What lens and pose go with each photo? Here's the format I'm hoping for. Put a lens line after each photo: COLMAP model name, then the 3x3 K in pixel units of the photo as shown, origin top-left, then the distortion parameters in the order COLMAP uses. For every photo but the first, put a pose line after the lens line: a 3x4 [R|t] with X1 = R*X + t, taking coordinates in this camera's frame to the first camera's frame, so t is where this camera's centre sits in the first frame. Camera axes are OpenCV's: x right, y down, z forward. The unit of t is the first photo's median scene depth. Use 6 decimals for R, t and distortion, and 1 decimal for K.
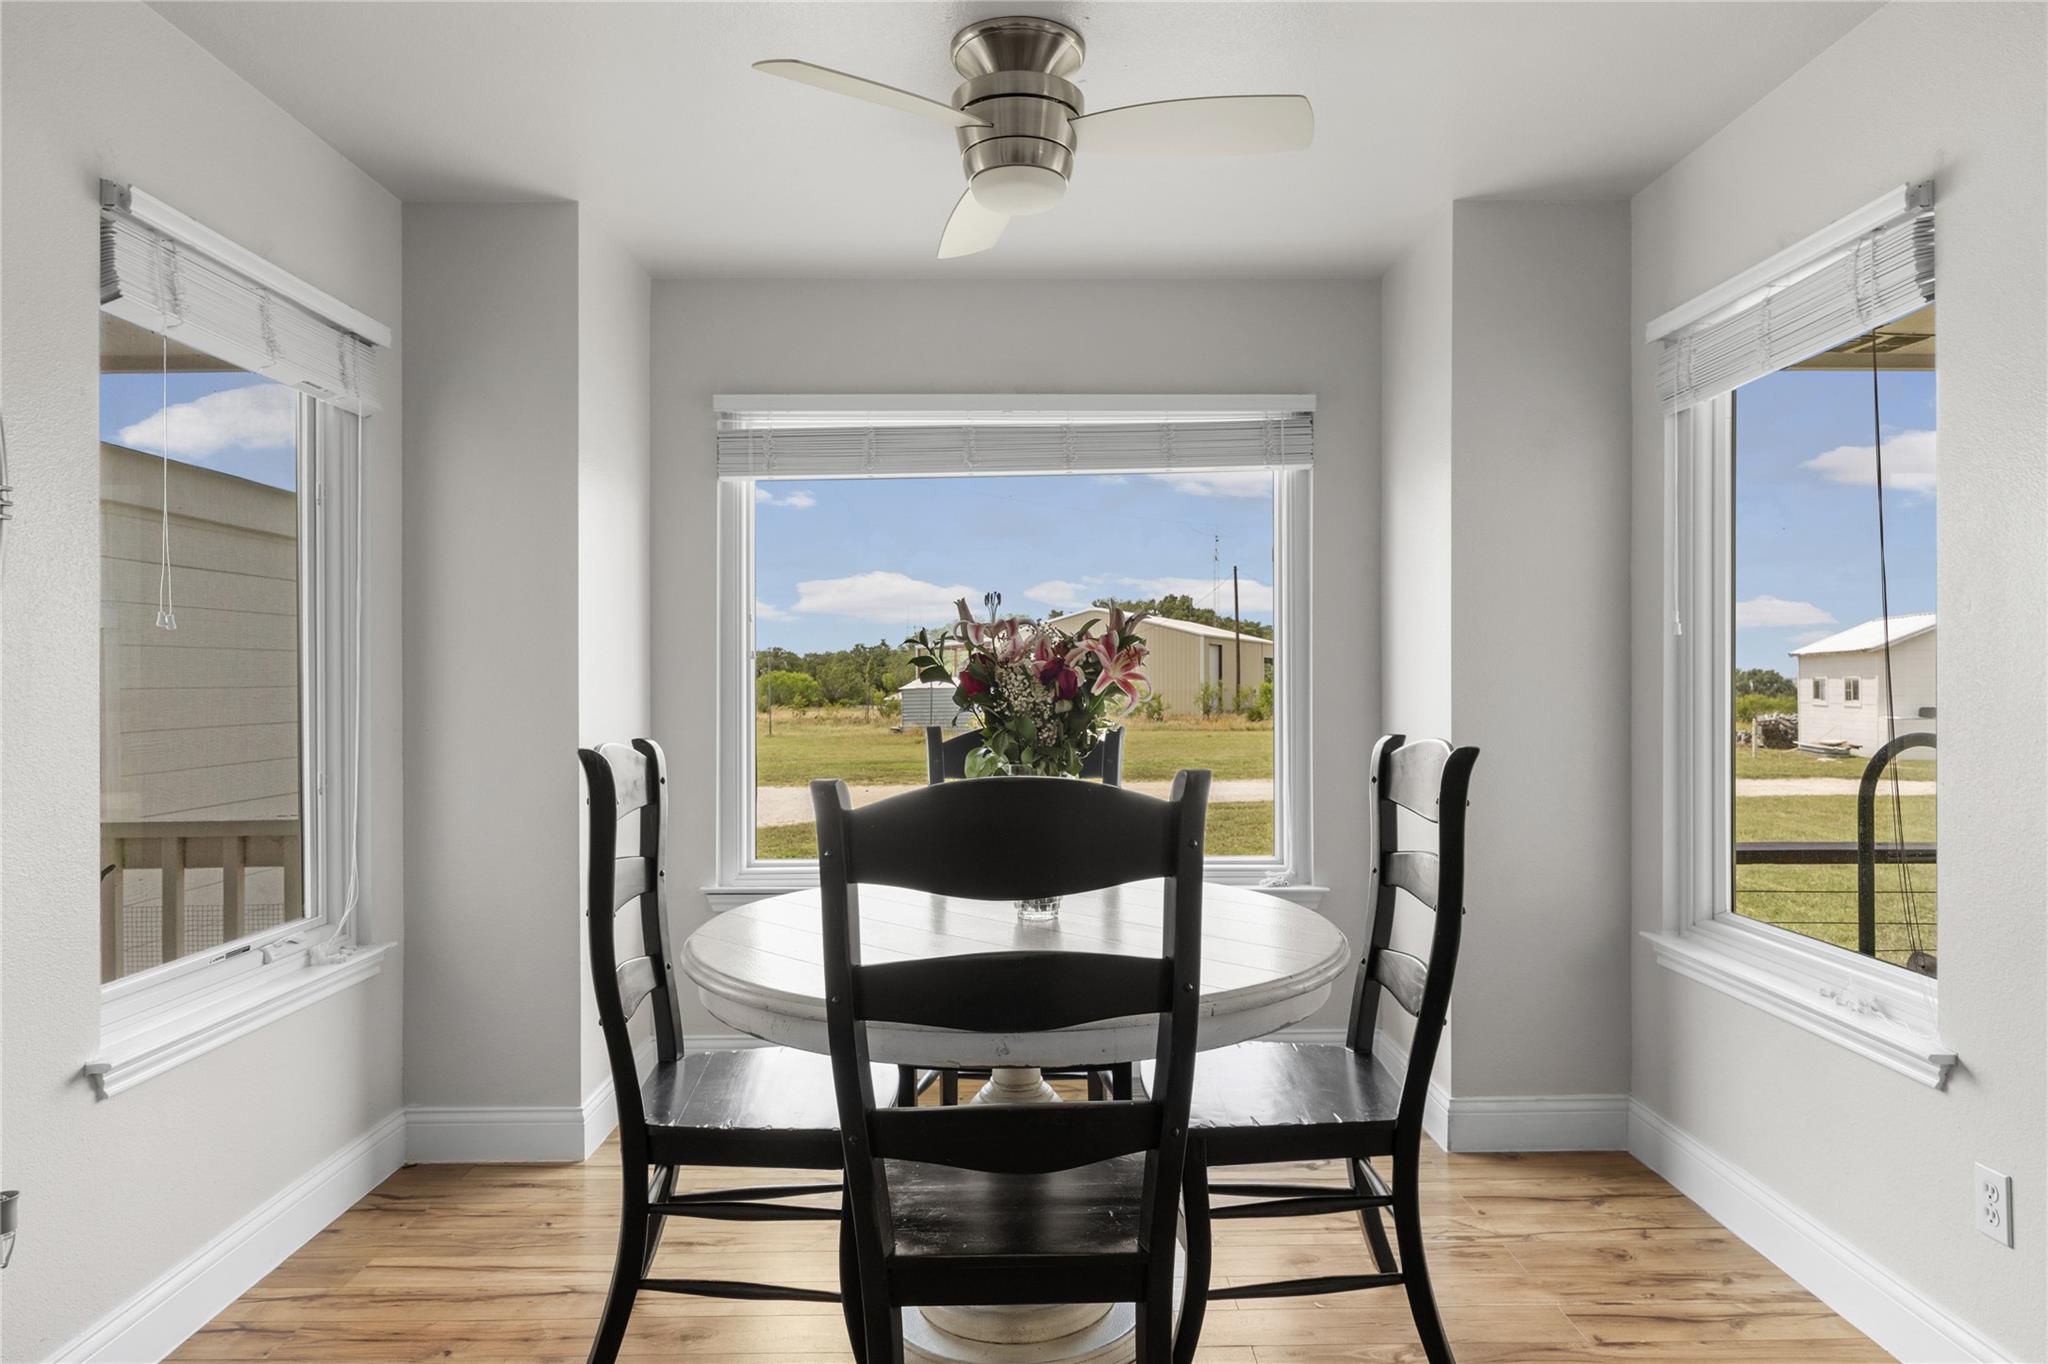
lens RADIAL K [[1196.0, 0, 1022.0], [0, 1196.0, 686.1], [0, 0, 1]] dist [0.000097, 0.000049]
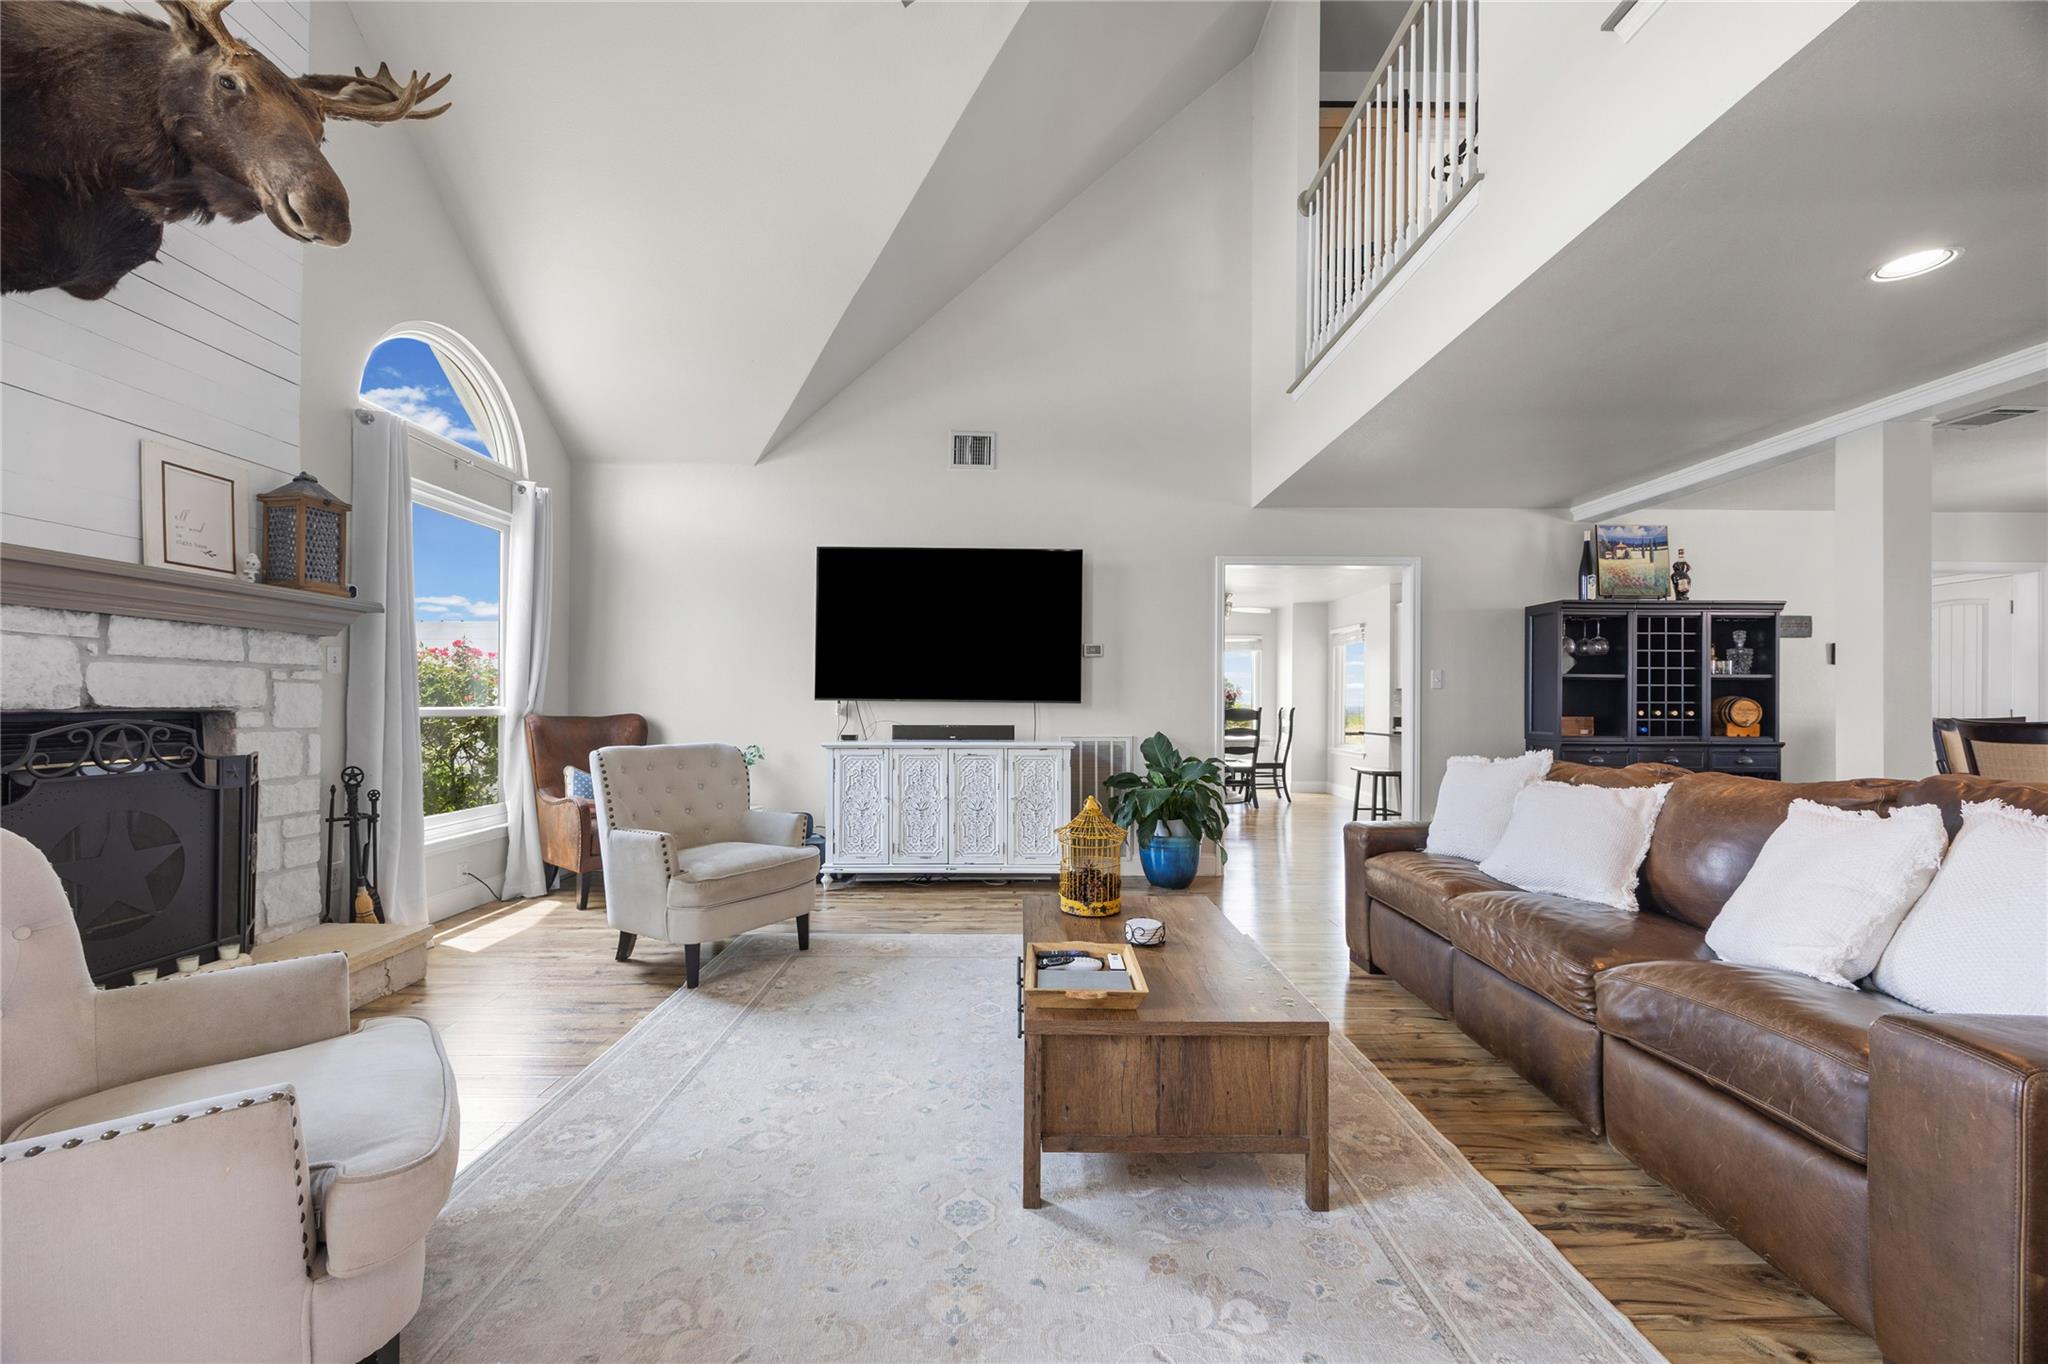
lens RADIAL K [[781.5, 0, 1027.8], [0, 781.5, 709.3], [0, 0, 1]] dist [-0.000254, -0.000335]
pose [[0.999824, 0.010708, 0.015403, -1.087732], [-0.010742, 0.999940, 0.002176, 0.058968], [-0.015379, -0.002341, 0.999879, -3.085079]]
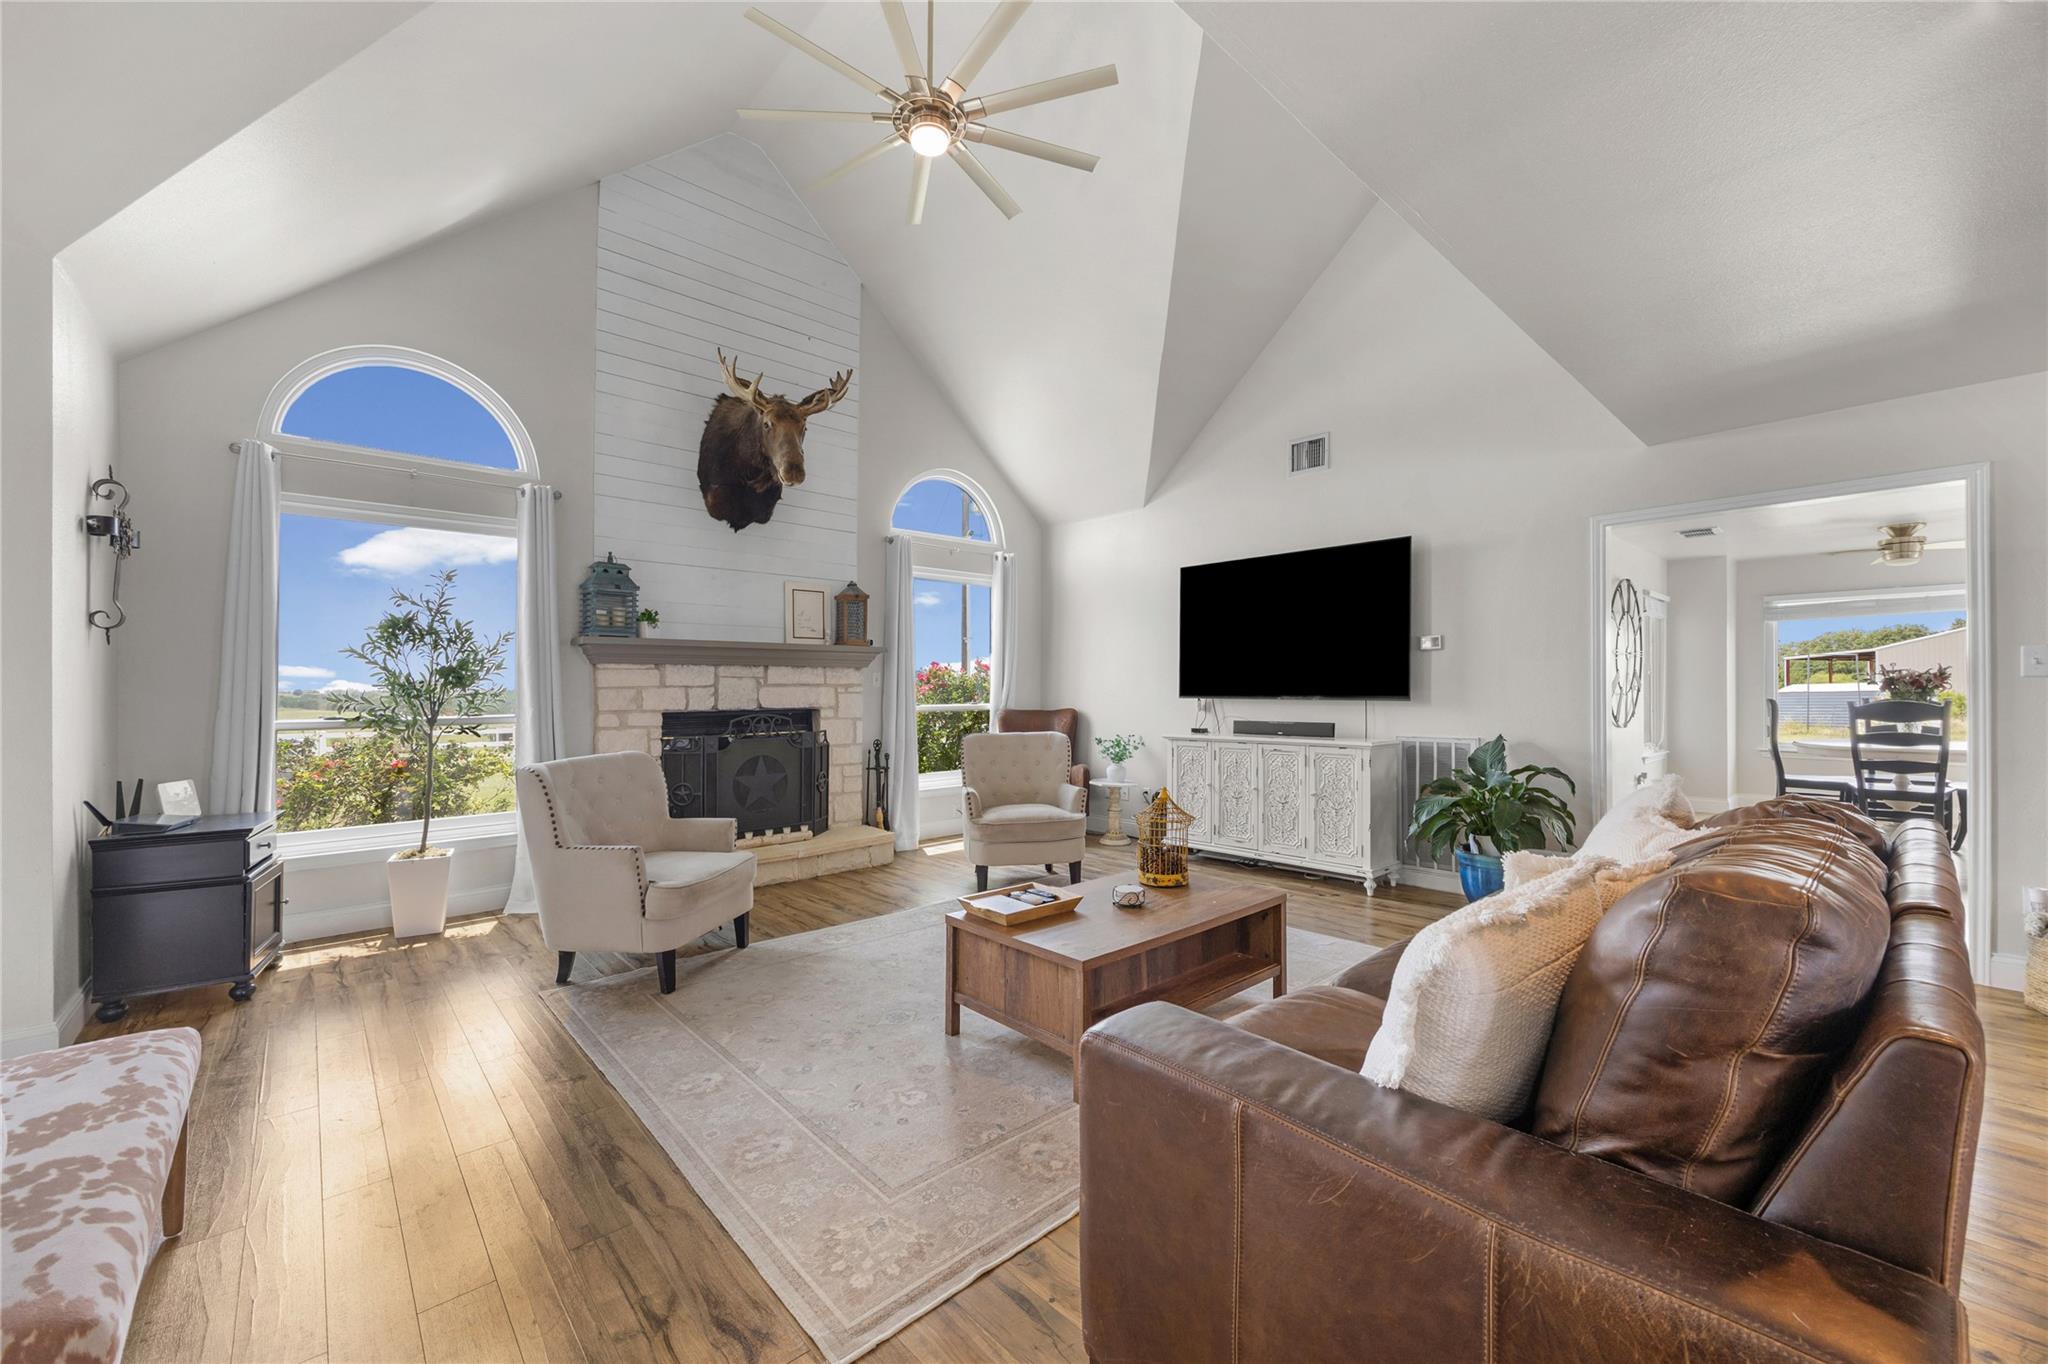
lens RADIAL K [[807.5, 0, 1018.3], [0, 807.5, 686.4], [0, 0, 1]] dist [0.002477, 0.000123]
pose [[0.675240, -0.002968, -0.737592, -0.001239], [-0.000494, 0.999990, -0.004476, 0.016361], [0.737598, 0.003387, 0.675232, -3.078549]]
